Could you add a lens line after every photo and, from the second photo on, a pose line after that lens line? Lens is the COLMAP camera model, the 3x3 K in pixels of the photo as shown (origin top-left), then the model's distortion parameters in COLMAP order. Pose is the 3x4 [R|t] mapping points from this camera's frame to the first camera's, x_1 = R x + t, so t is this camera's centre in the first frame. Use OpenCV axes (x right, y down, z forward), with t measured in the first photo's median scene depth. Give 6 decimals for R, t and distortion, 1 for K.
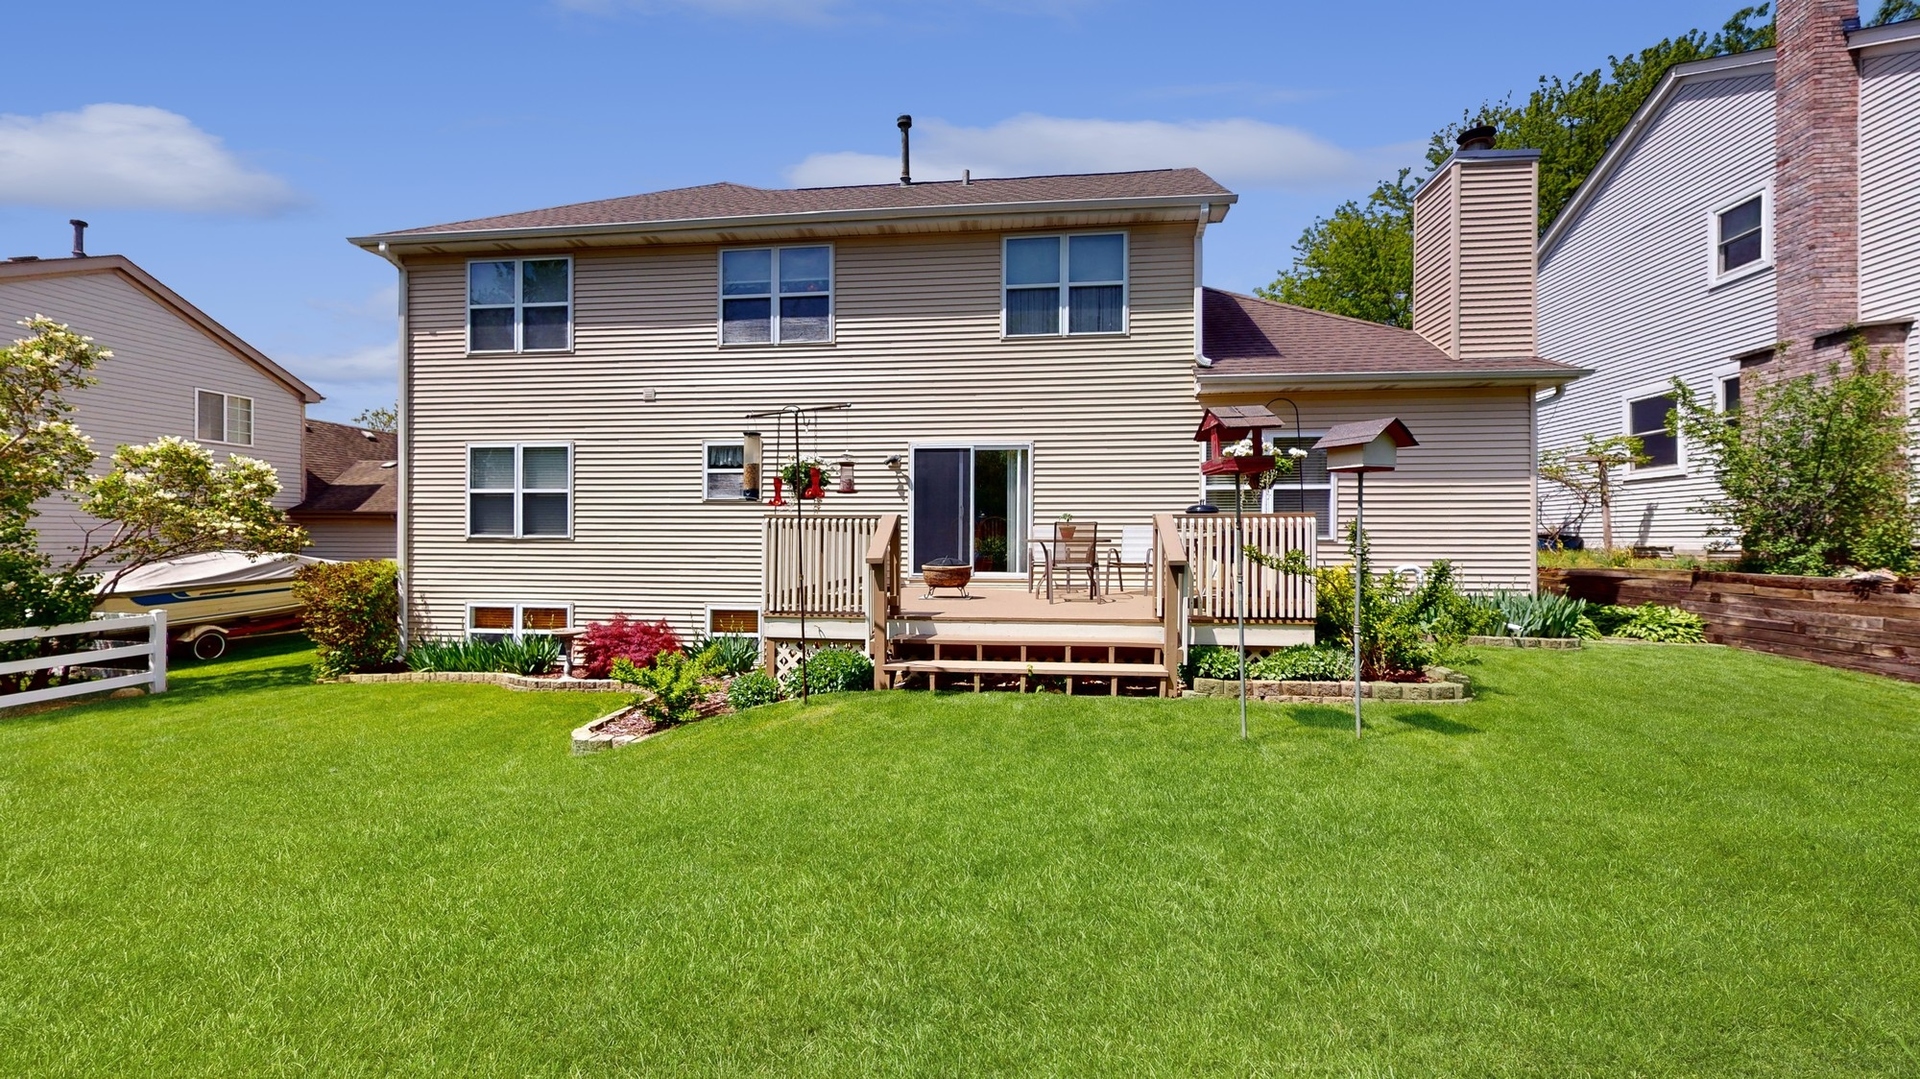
lens RADIAL K [[715.2, 0, 955.2], [0, 715.2, 535.2], [0, 0, 1]] dist [-0.000070, 0.000375]
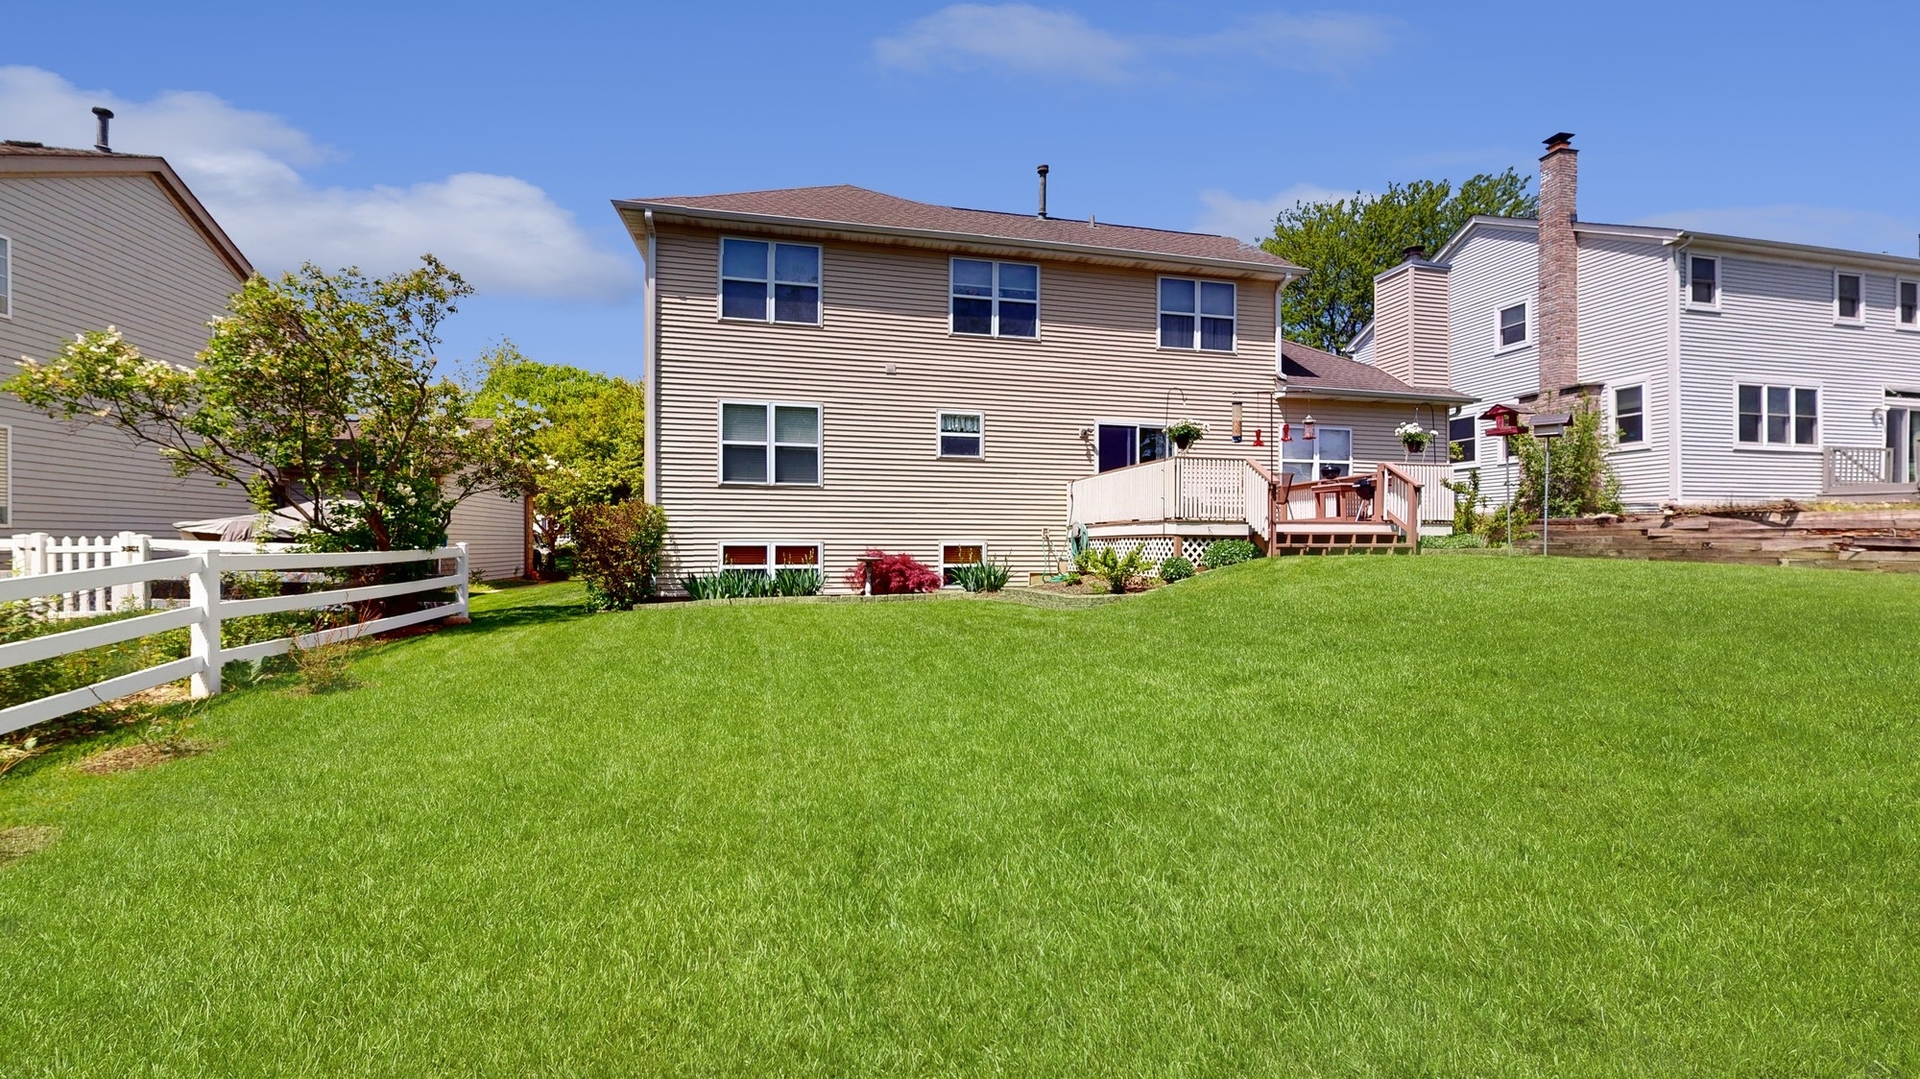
lens RADIAL K [[715.2, 0, 967.9], [0, 715.2, 536.8], [0, 0, 1]] dist [-0.000070, 0.000375]
pose [[0.945916, 0.002430, 0.324402, -0.689423], [-0.004373, 0.999977, 0.005263, 0.080014], [-0.324382, -0.006397, 0.945905, -0.188954]]
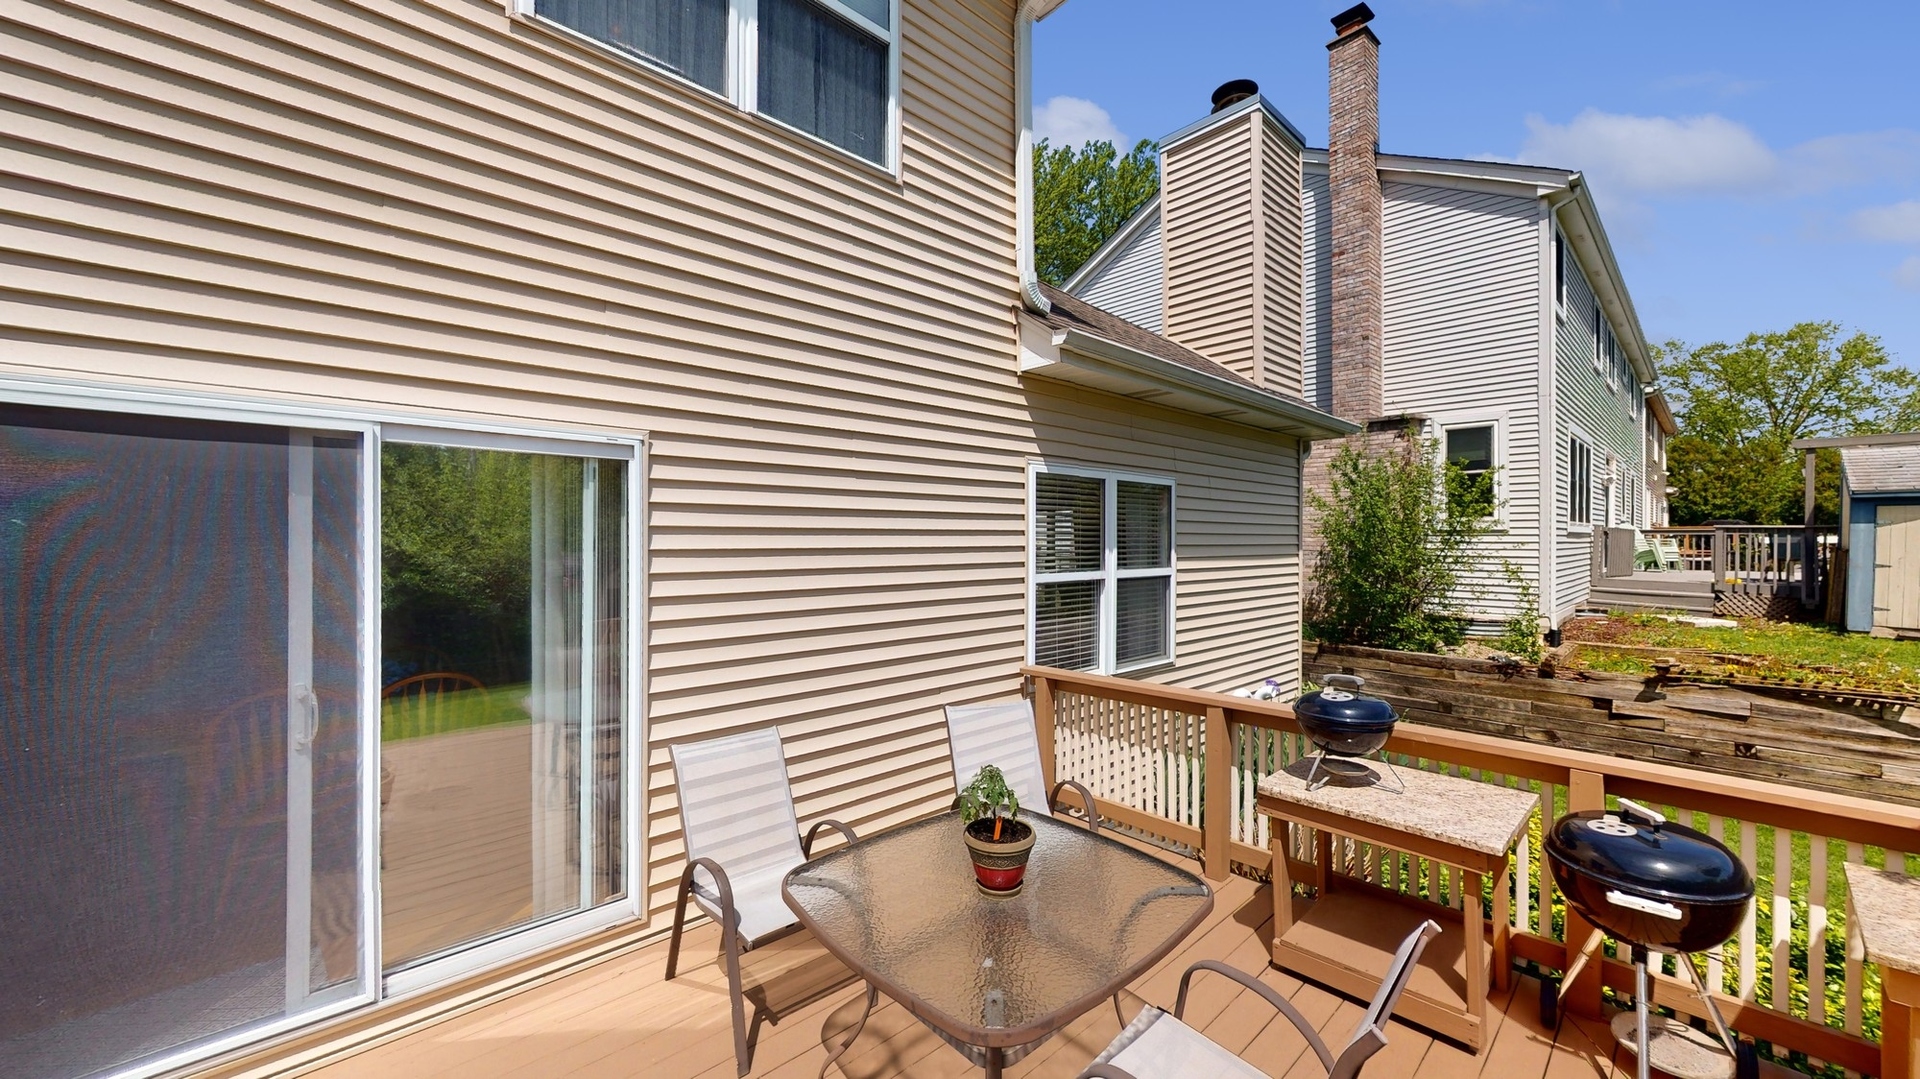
lens RADIAL K [[715.2, 0, 970.4], [0, 715.2, 550.7], [0, 0, 1]] dist [-0.000070, 0.000375]
pose [[0.648462, -0.011440, 0.761161, -0.023953], [-0.007199, 0.999750, 0.021160, -0.085261], [-0.761213, -0.019201, 0.648218, 0.663012]]
